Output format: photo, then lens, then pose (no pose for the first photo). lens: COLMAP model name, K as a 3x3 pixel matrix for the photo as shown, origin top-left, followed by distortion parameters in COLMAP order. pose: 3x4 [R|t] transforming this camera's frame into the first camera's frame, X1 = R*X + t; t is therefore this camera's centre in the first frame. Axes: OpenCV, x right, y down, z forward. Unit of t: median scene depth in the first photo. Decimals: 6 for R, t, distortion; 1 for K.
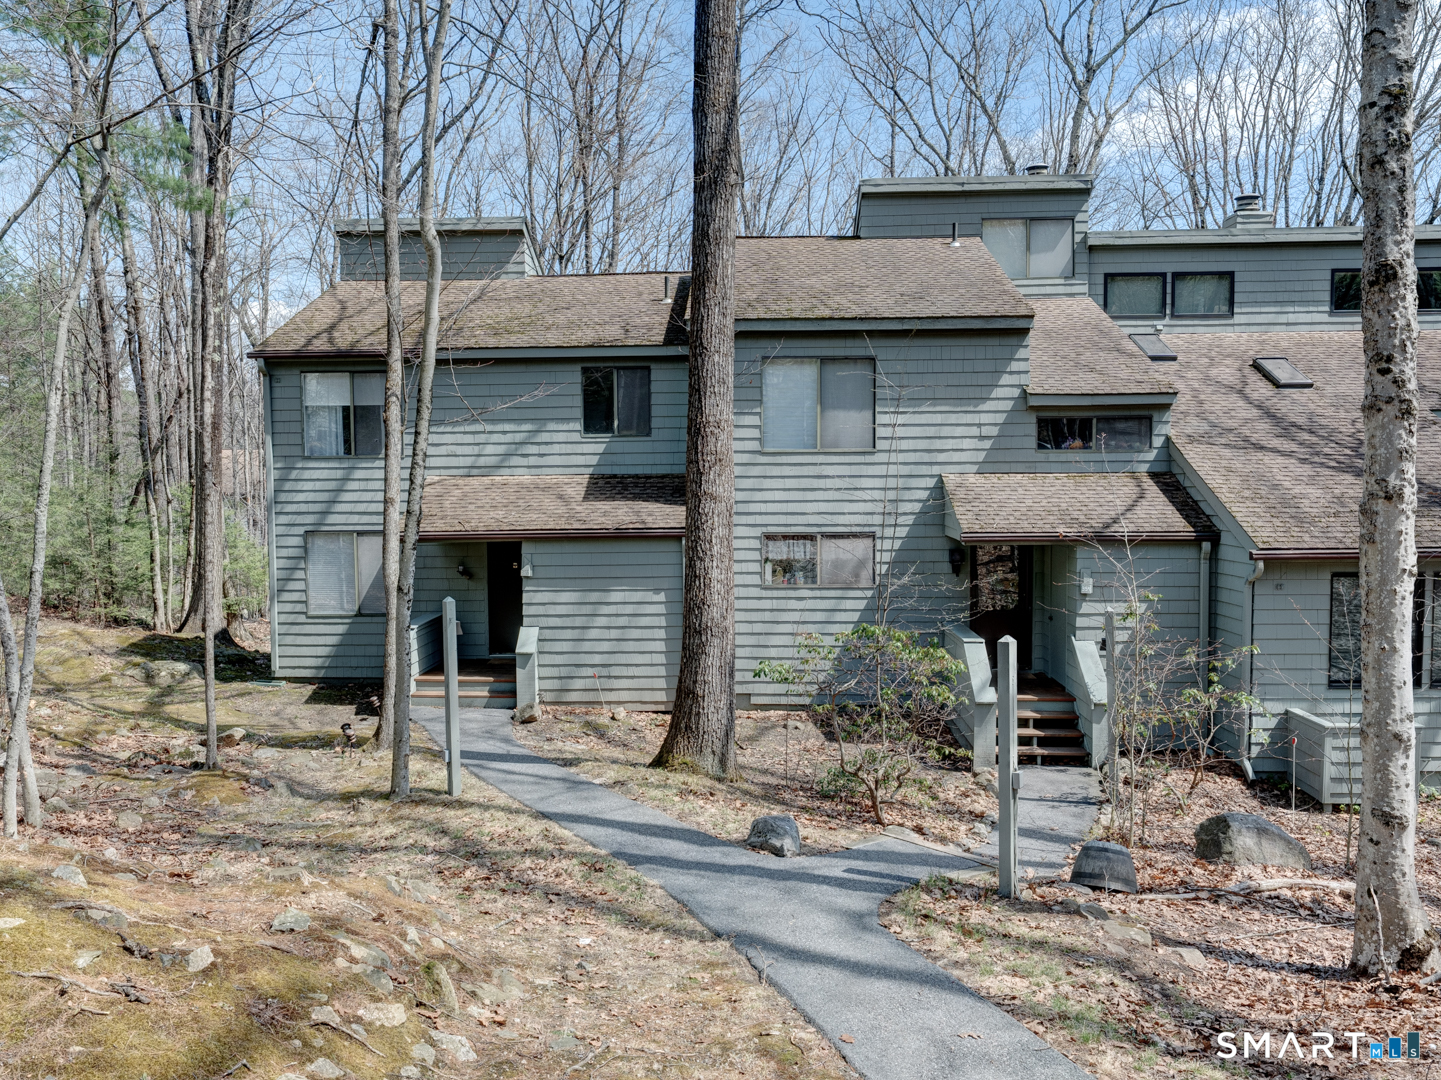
lens RADIAL K [[965.1, 0, 721.5], [0, 965.1, 540.9], [0, 0, 1]] dist [-0.017199, -0.000670]
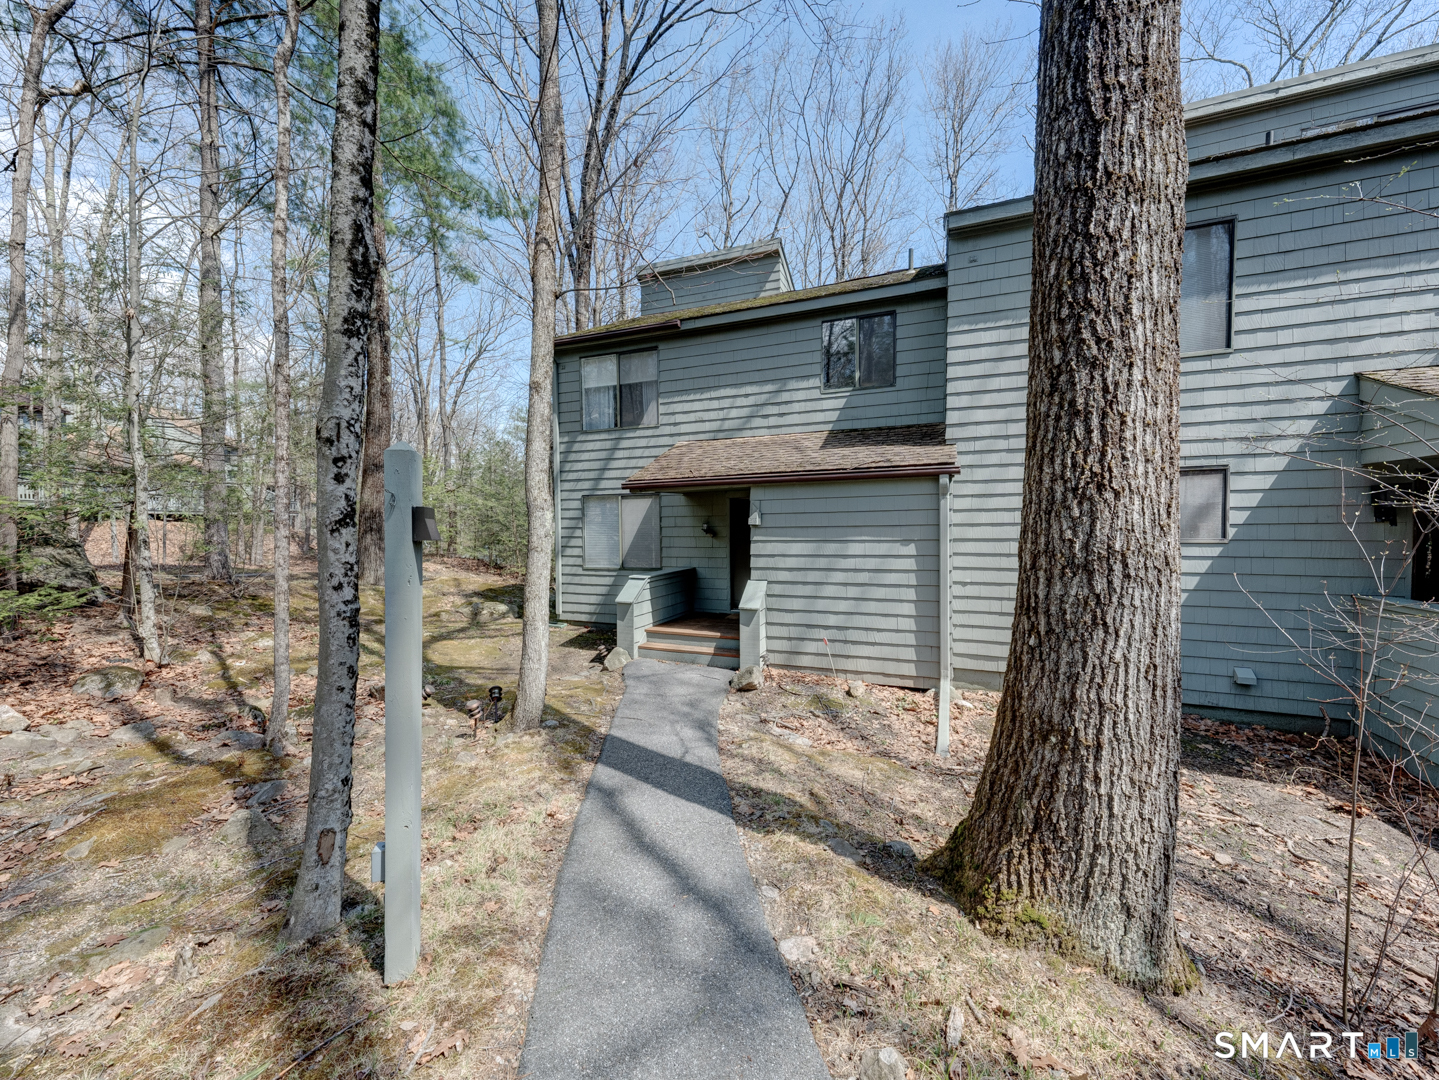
lens RADIAL K [[548.4, 0, 724.6], [0, 548.4, 541.2], [0, 0, 1]] dist [0.018461, -0.003114]
pose [[0.940612, 0.009339, -0.339356, -0.051212], [-0.014445, 0.999817, -0.012525, 0.057583], [0.339177, 0.016683, 0.940575, 0.488630]]
